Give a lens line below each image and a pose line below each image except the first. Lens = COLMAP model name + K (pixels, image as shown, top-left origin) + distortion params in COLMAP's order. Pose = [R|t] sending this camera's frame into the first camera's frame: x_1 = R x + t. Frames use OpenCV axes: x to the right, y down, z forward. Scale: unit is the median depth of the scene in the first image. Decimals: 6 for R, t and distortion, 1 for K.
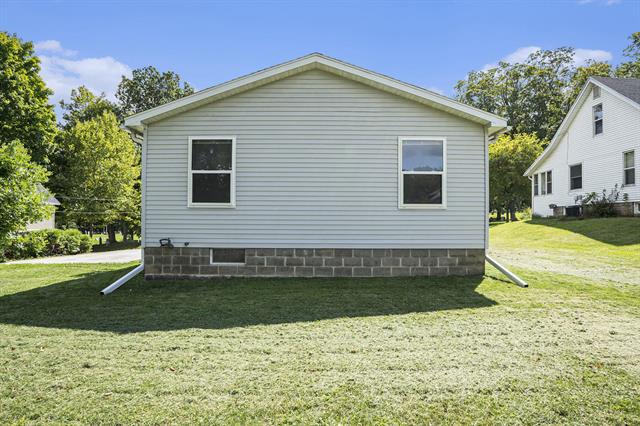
lens RADIAL K [[377.2, 0, 320.0], [0, 377.2, 224.2], [0, 0, 1]] dist [-0.039783, 0.001620]
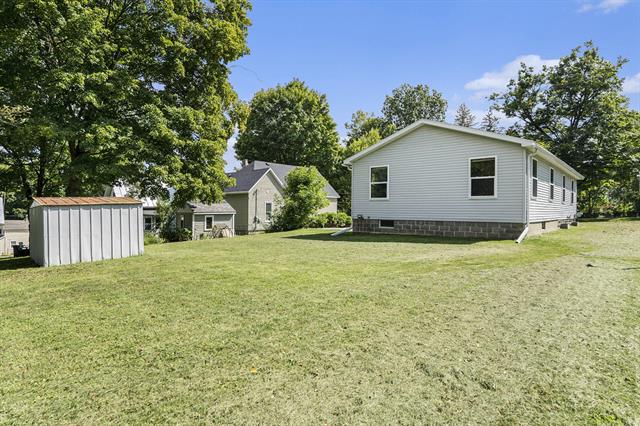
lens RADIAL K [[338.1, 0, 320.0], [0, 338.1, 213.0], [0, 0, 1]] dist [0.000261, 0.000048]
pose [[0.765116, 0.004832, -0.643875, 0.250315], [-0.001587, 0.999983, 0.005619, 0.006529], [0.643891, -0.003278, 0.765110, -0.239843]]
